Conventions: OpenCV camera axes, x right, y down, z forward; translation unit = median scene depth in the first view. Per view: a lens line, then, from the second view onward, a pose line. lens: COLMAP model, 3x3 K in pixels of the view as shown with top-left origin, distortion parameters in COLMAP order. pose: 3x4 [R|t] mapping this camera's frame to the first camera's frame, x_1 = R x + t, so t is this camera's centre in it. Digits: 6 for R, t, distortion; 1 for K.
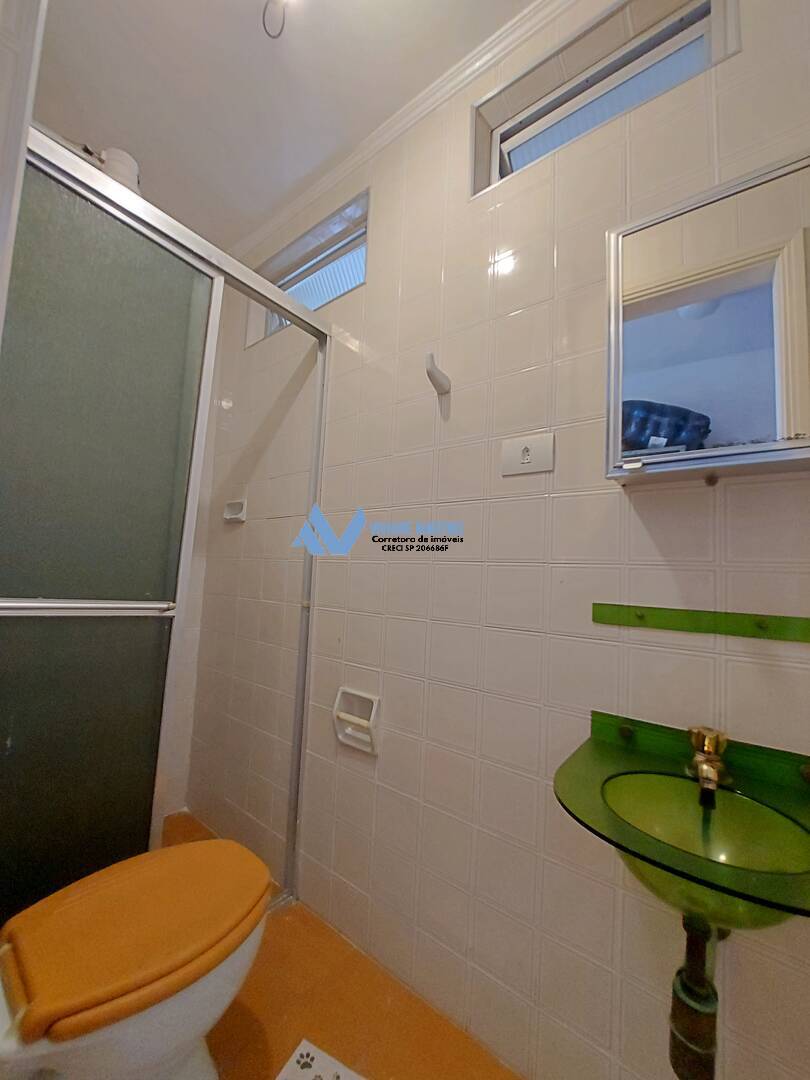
lens RADIAL K [[428.7, 0, 406.7], [0, 428.7, 543.6], [0, 0, 1]] dist [-0.003712, -0.002467]
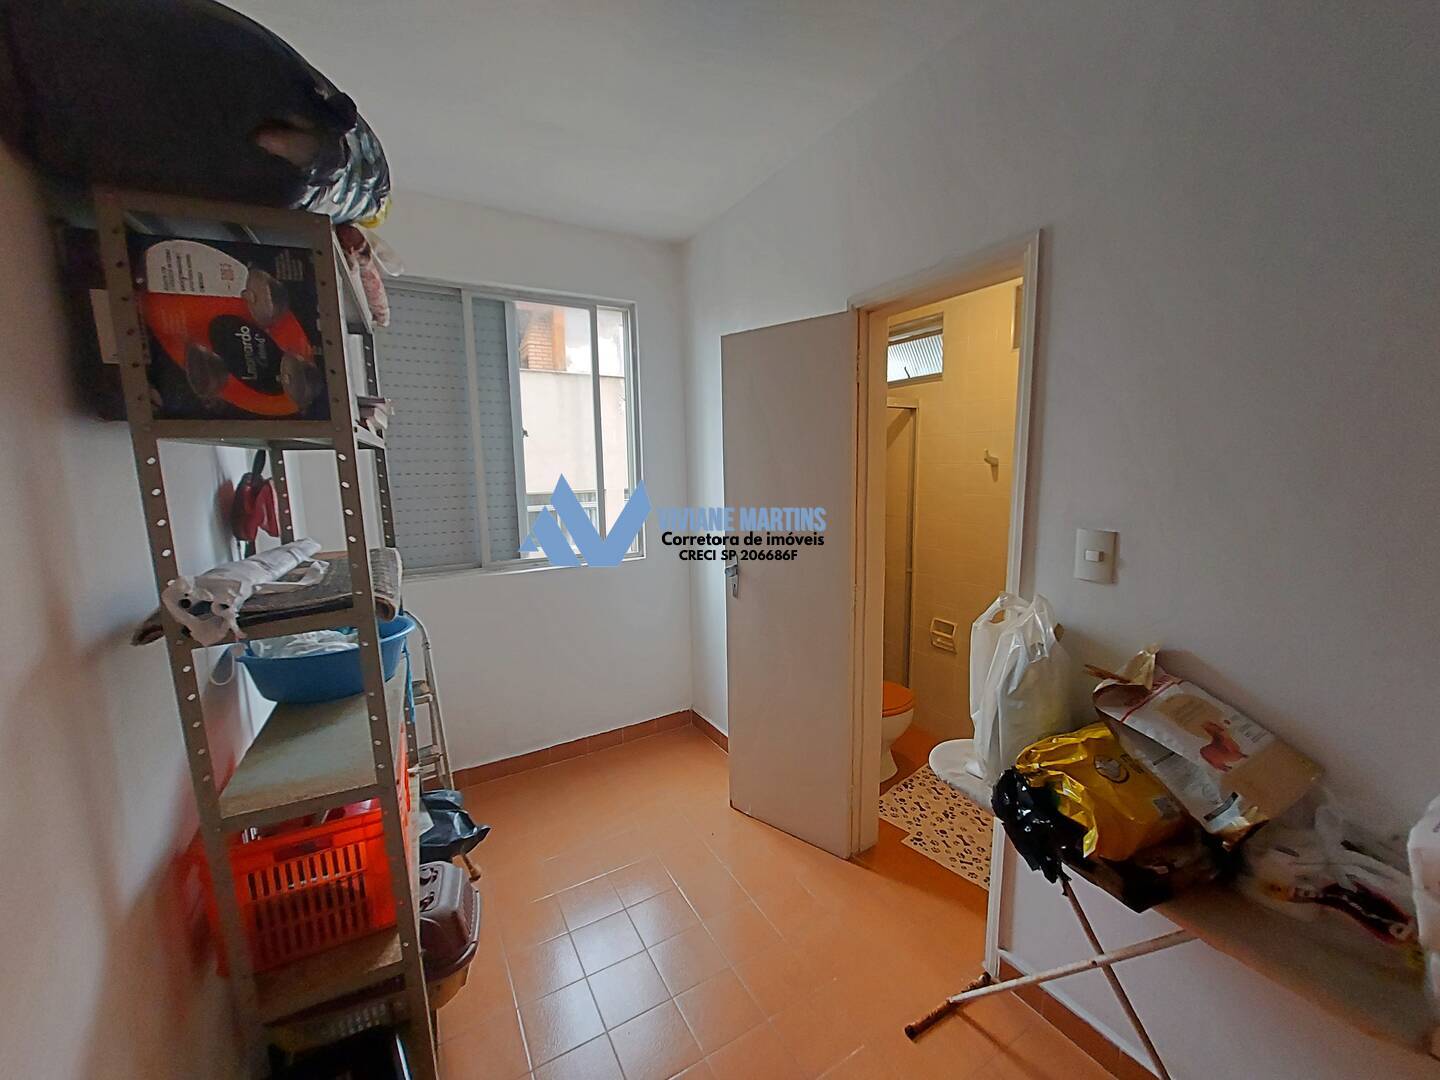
lens RADIAL K [[571.5, 0, 723.9], [0, 571.5, 538.4], [0, 0, 1]] dist [-0.003712, -0.002467]
pose [[0.921964, -0.012413, -0.387076, -0.033812], [0.102093, 0.971921, 0.212004, -0.639842], [0.373575, -0.234978, 0.897344, -1.537058]]
